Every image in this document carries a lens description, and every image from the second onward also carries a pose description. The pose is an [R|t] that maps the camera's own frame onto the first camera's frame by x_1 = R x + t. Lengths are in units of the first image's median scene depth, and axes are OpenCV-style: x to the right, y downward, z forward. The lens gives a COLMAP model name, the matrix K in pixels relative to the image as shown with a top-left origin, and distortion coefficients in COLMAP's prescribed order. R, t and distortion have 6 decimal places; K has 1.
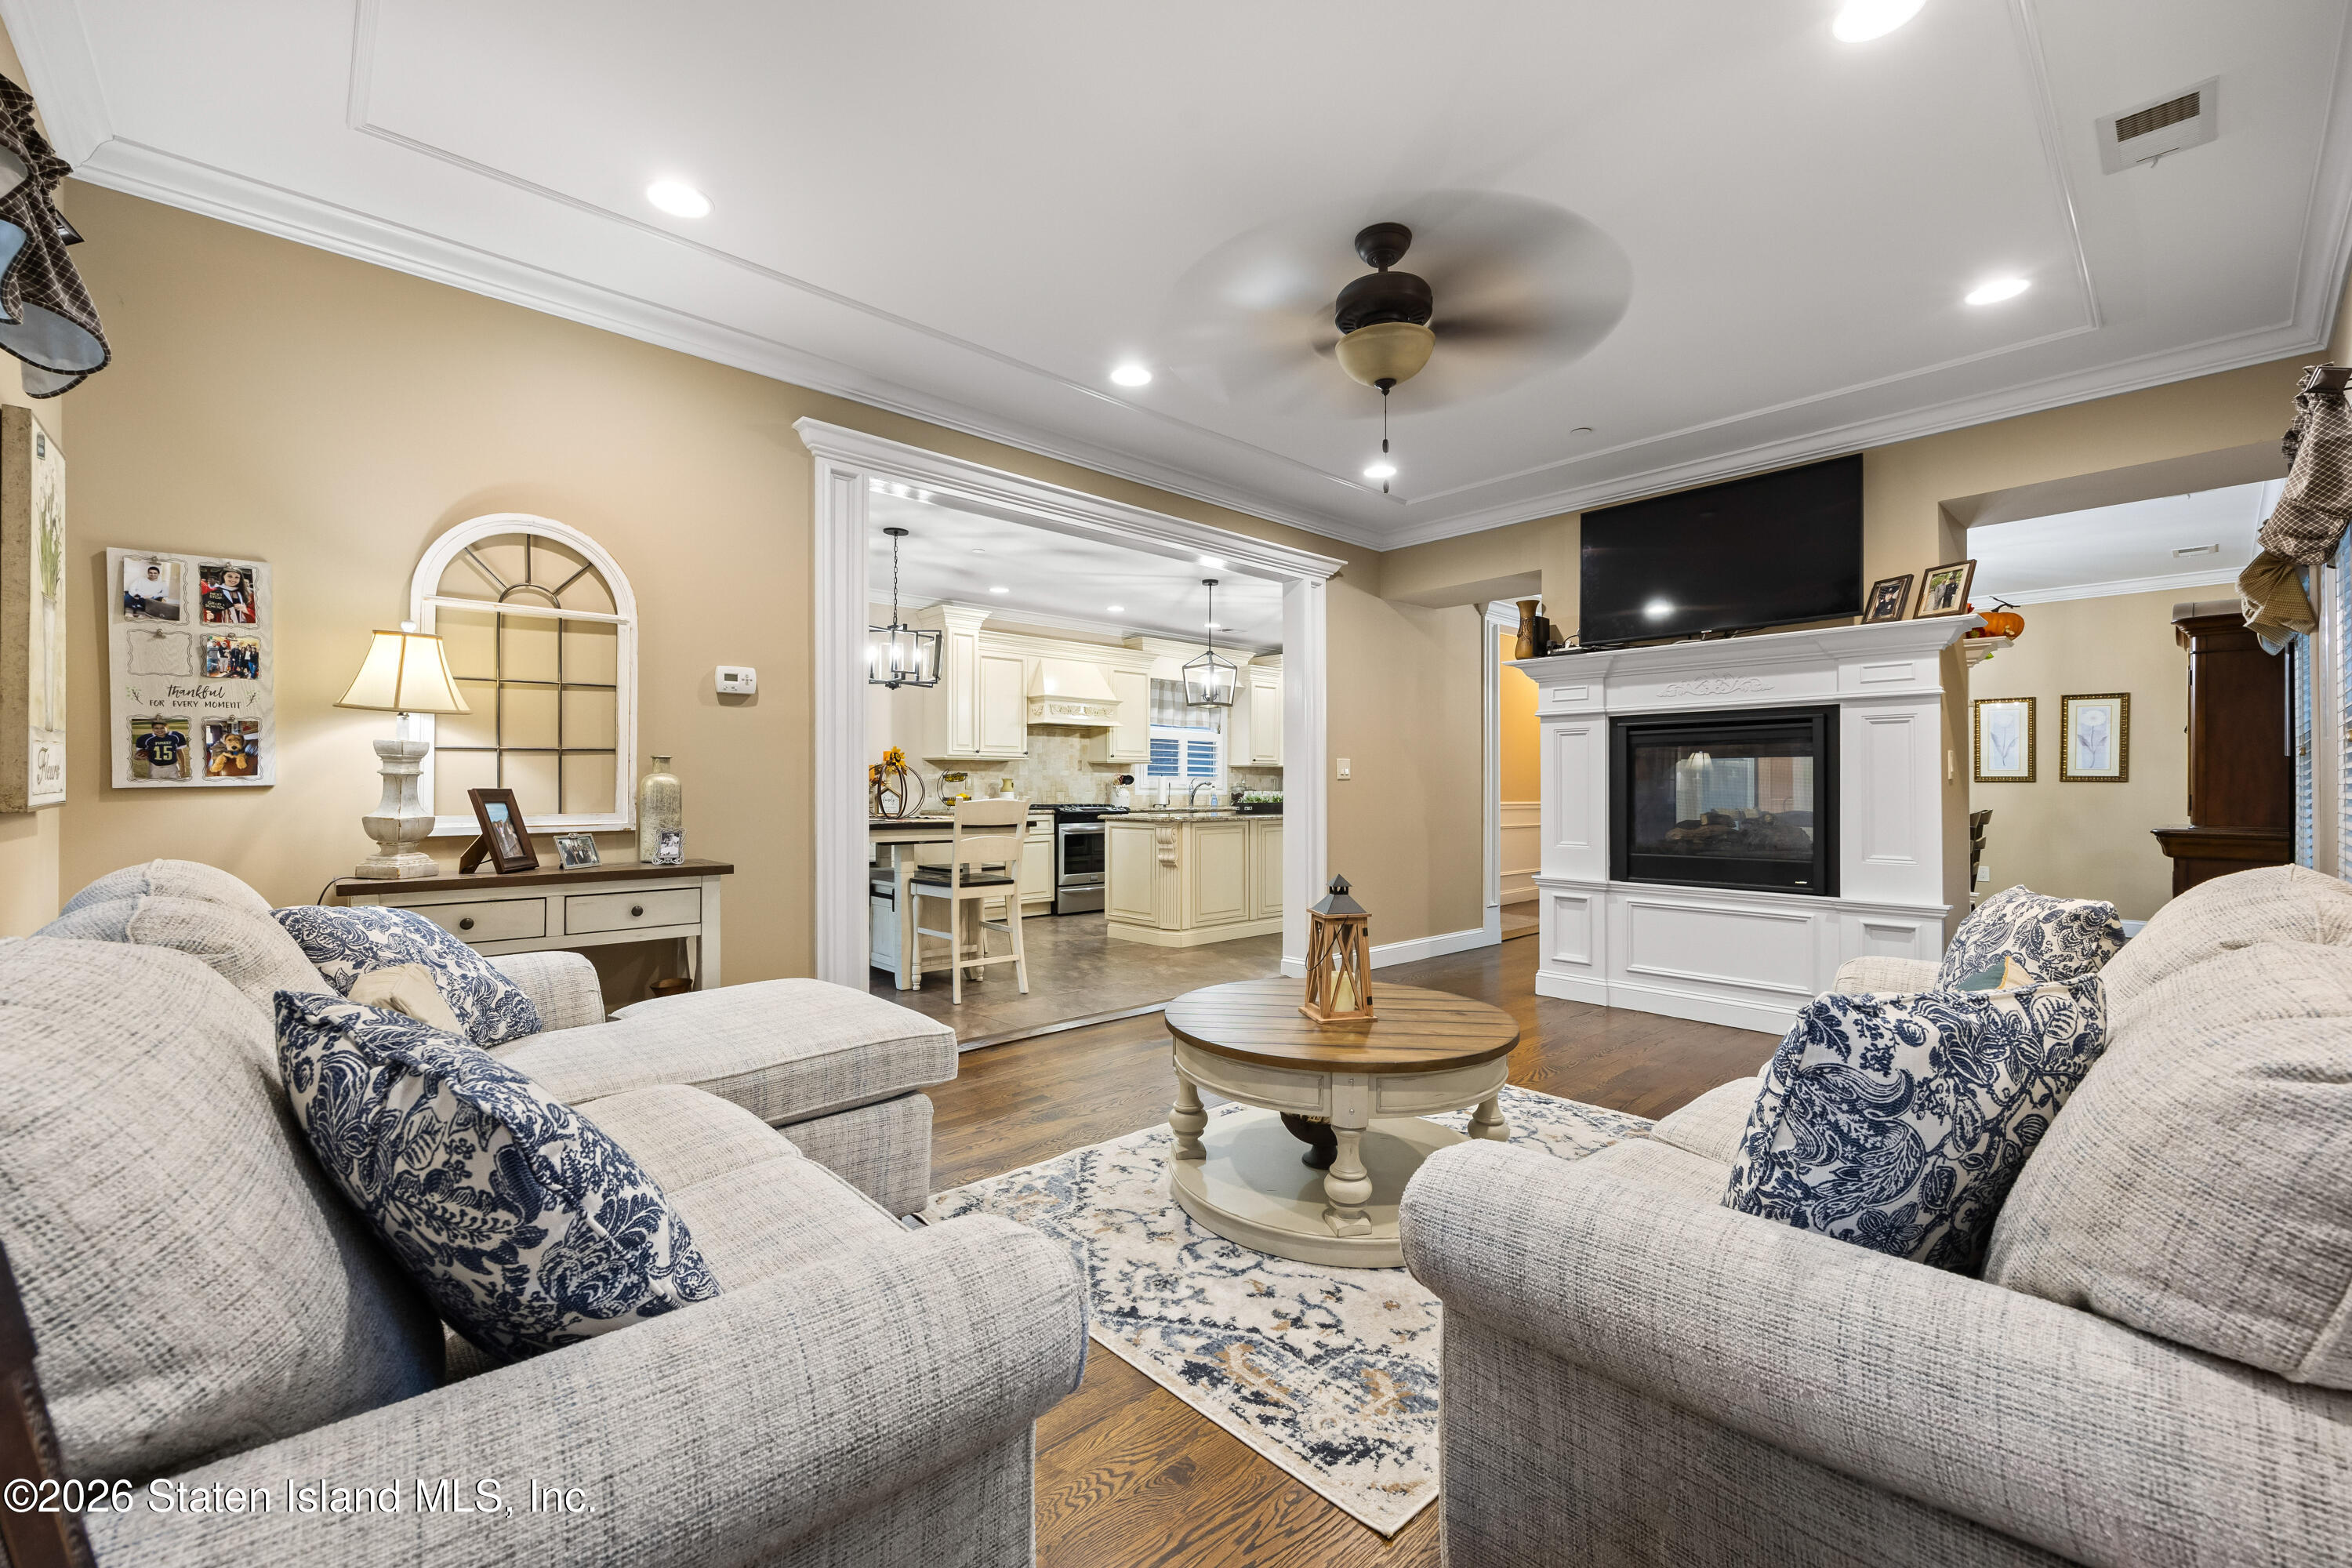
lens RADIAL K [[950.9, 0, 1168.0], [0, 950.9, 785.5], [0, 0, 1]] dist [-0.005135, 0.000929]
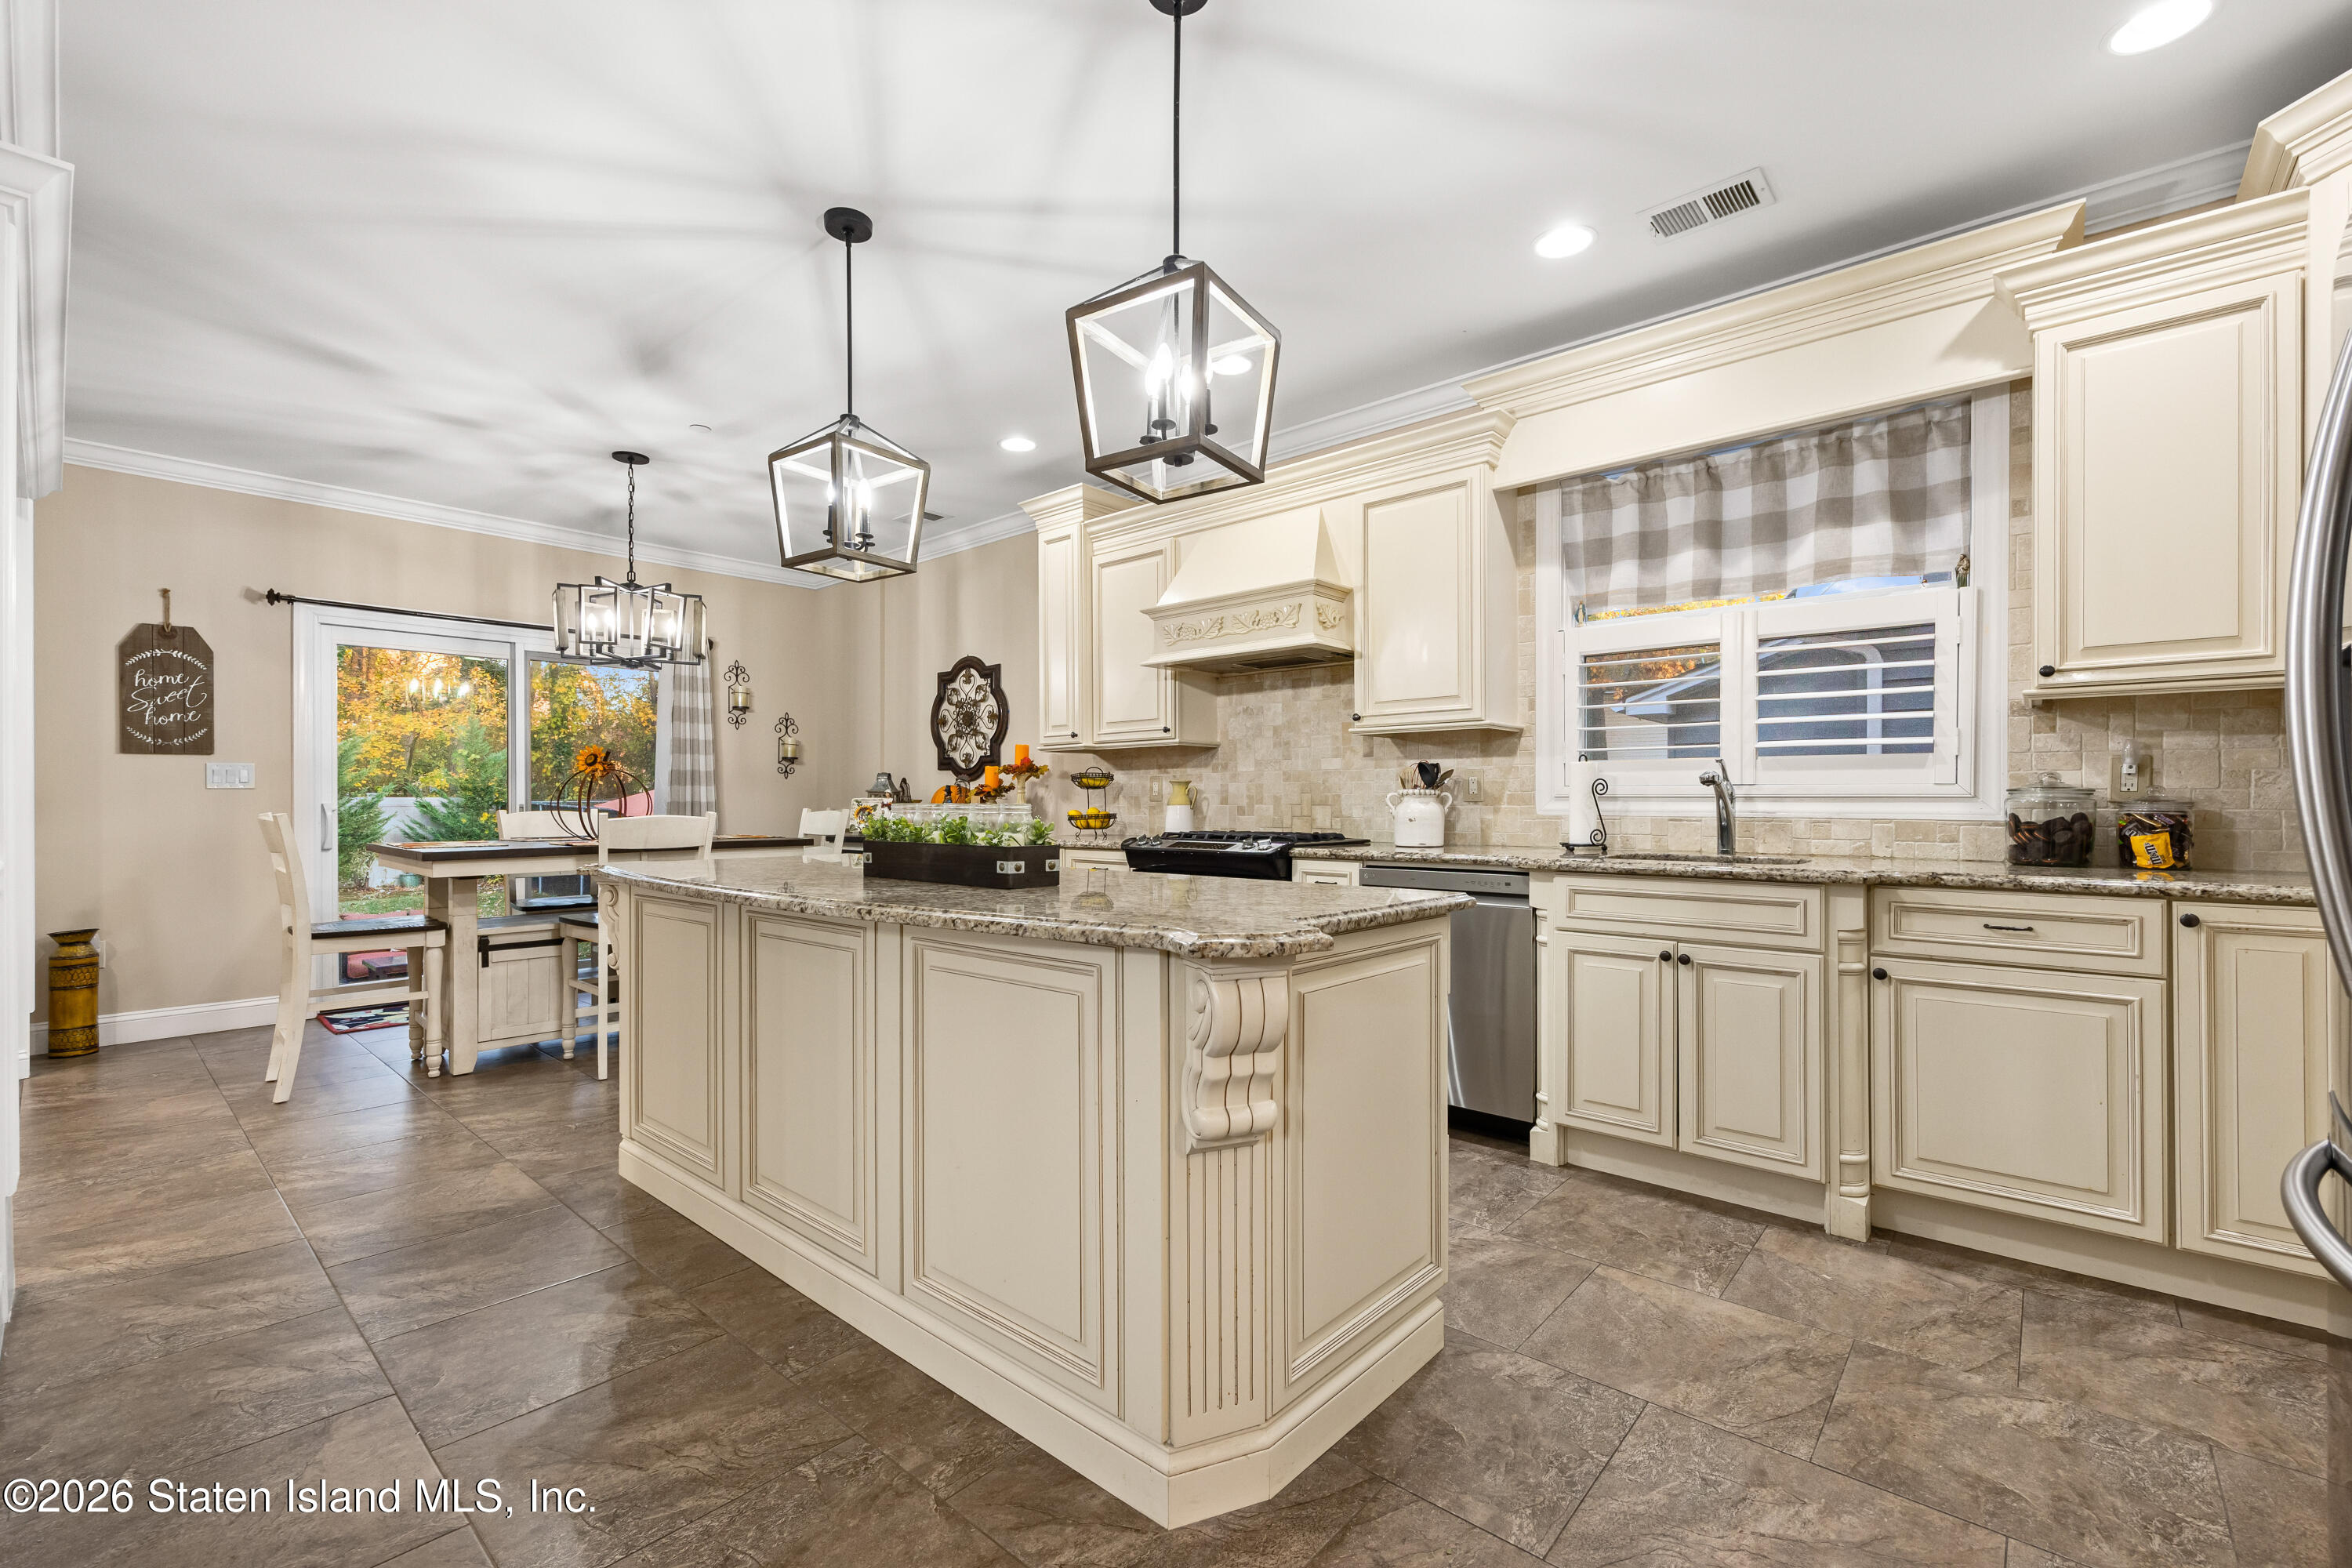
lens RADIAL K [[950.9, 0, 1151.0], [0, 950.9, 801.4], [0, 0, 1]] dist [-0.005135, 0.000929]
pose [[0.130117, -0.002016, -0.991497, 0.366124], [0.008171, 0.999966, -0.000961, 0.004962], [0.991465, -0.007976, 0.130129, 0.944853]]
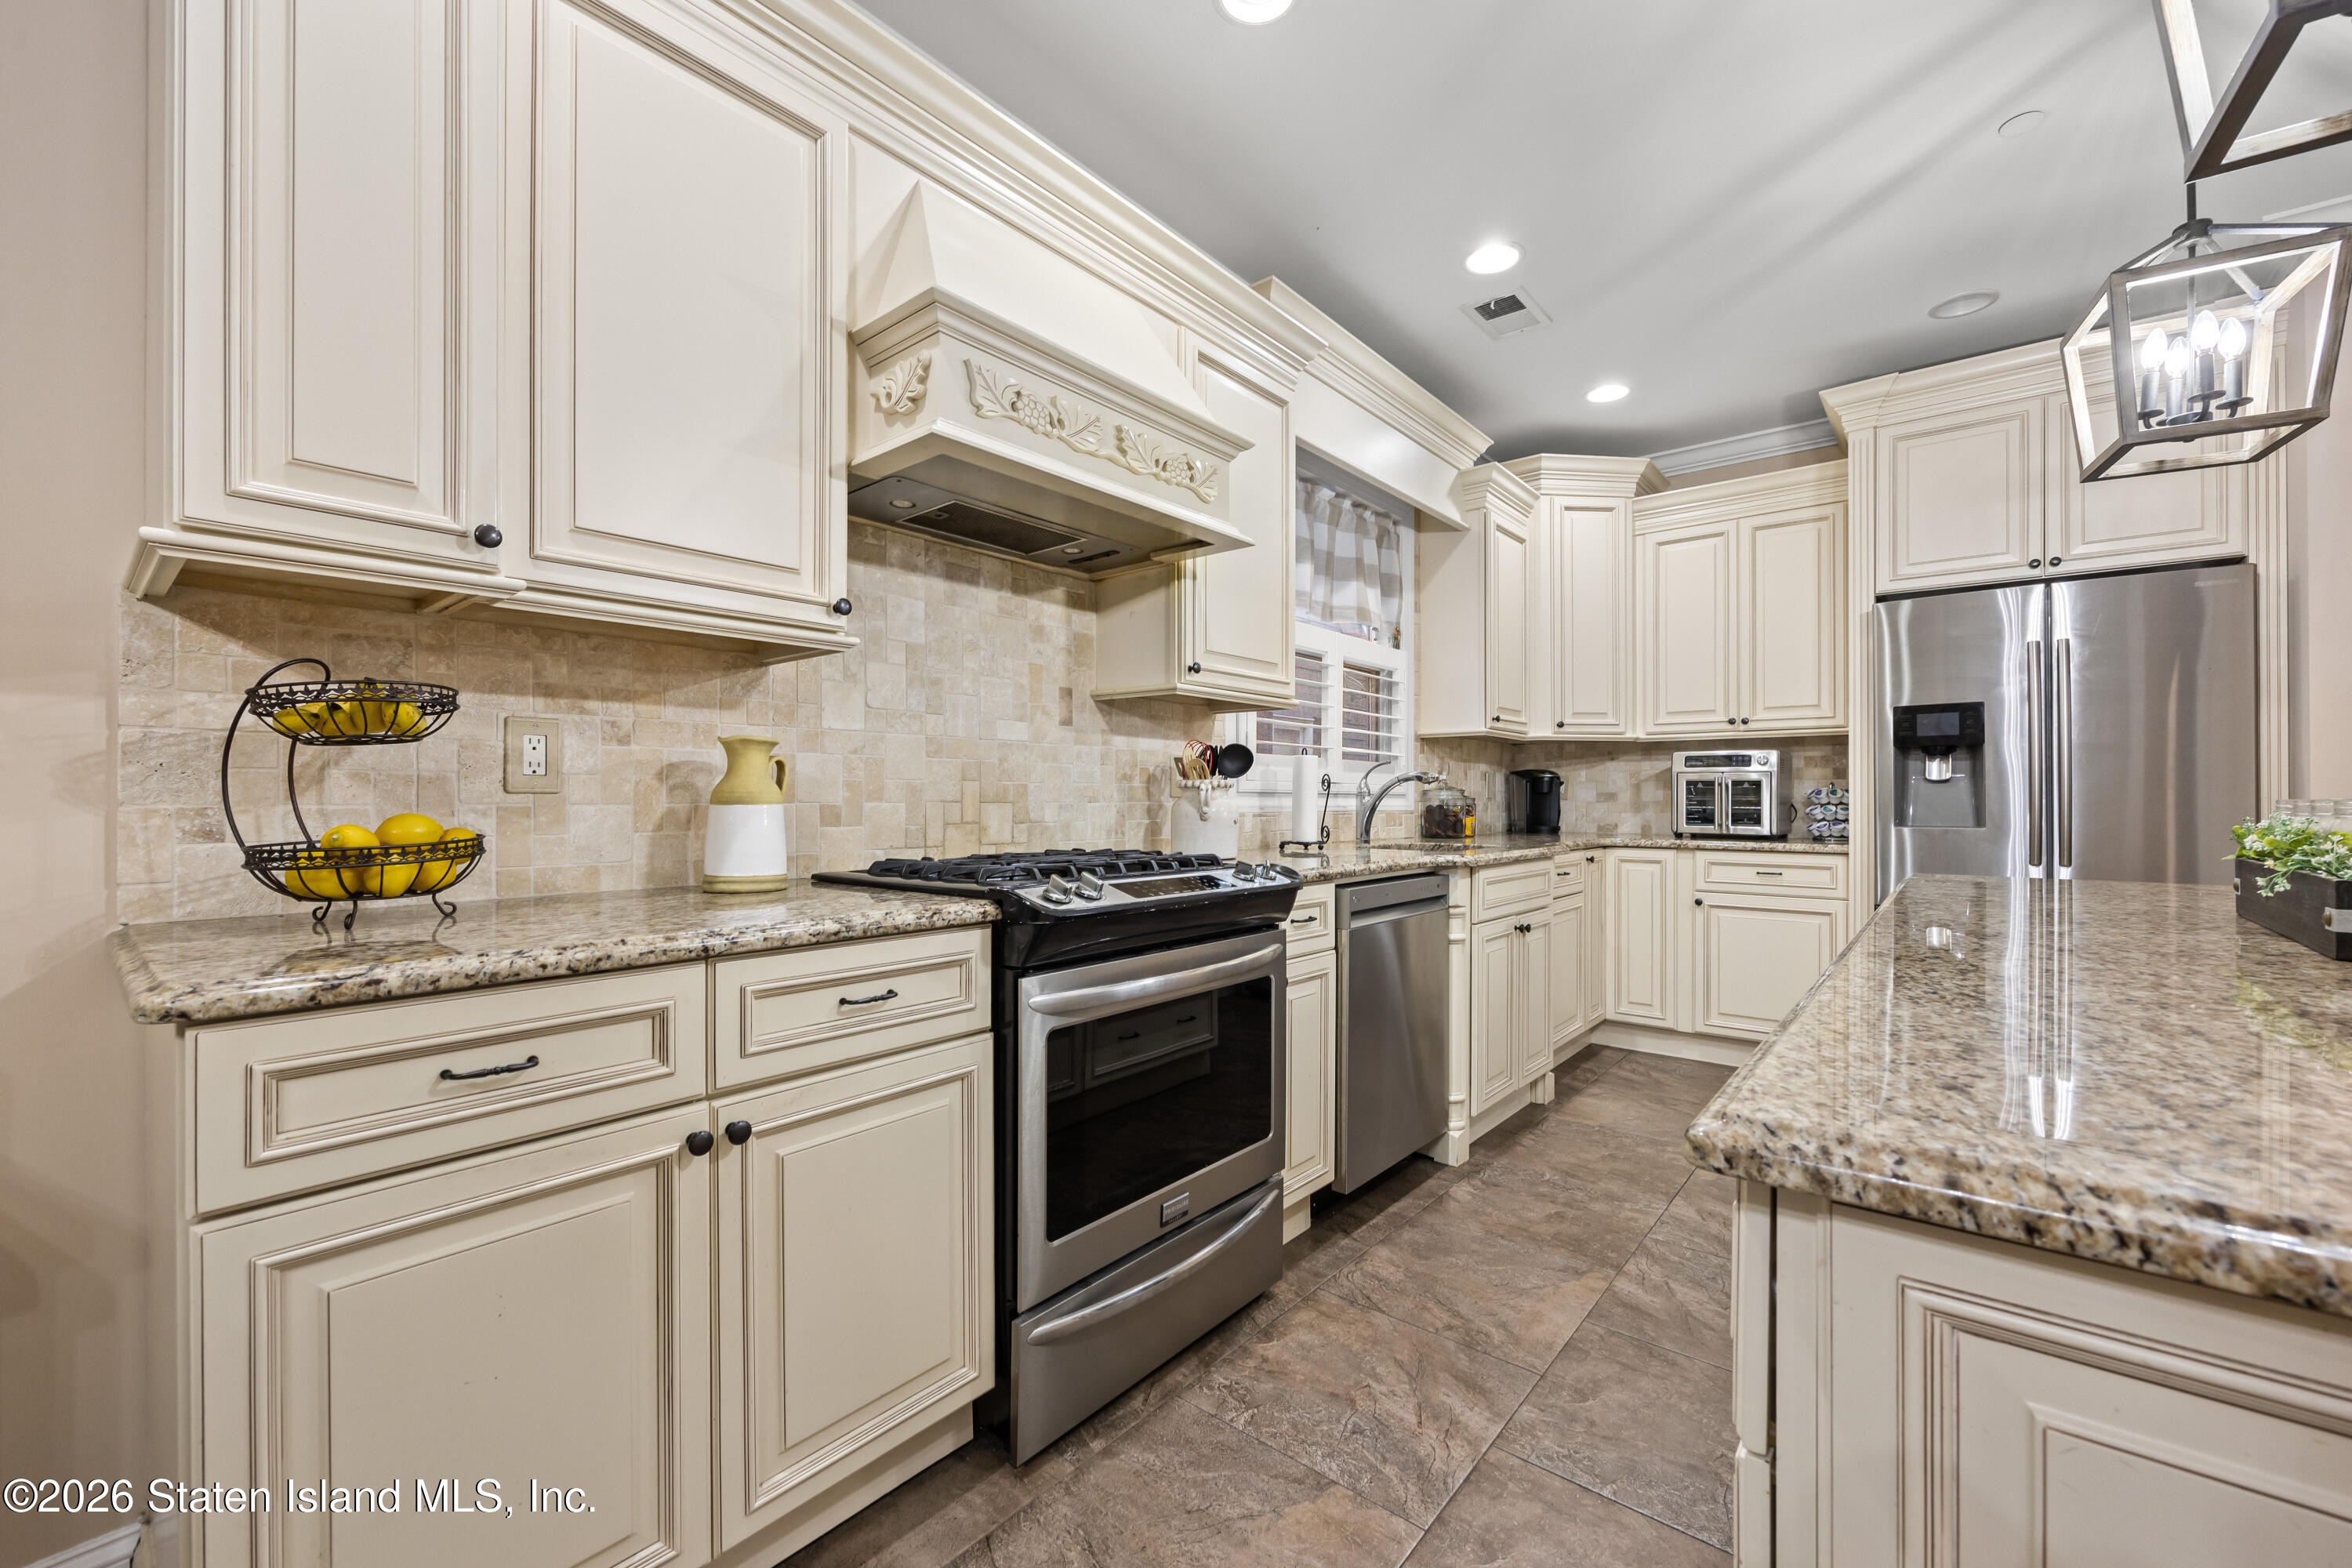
lens RADIAL K [[950.9, 0, 1230.9], [0, 950.9, 796.0], [0, 0, 1]] dist [-0.005135, 0.000929]
pose [[0.982763, -0.003310, 0.184841, -0.108073], [0.003227, 0.999995, 0.000749, 0.005232], [-0.184843, -0.000140, 0.982768, 0.809151]]
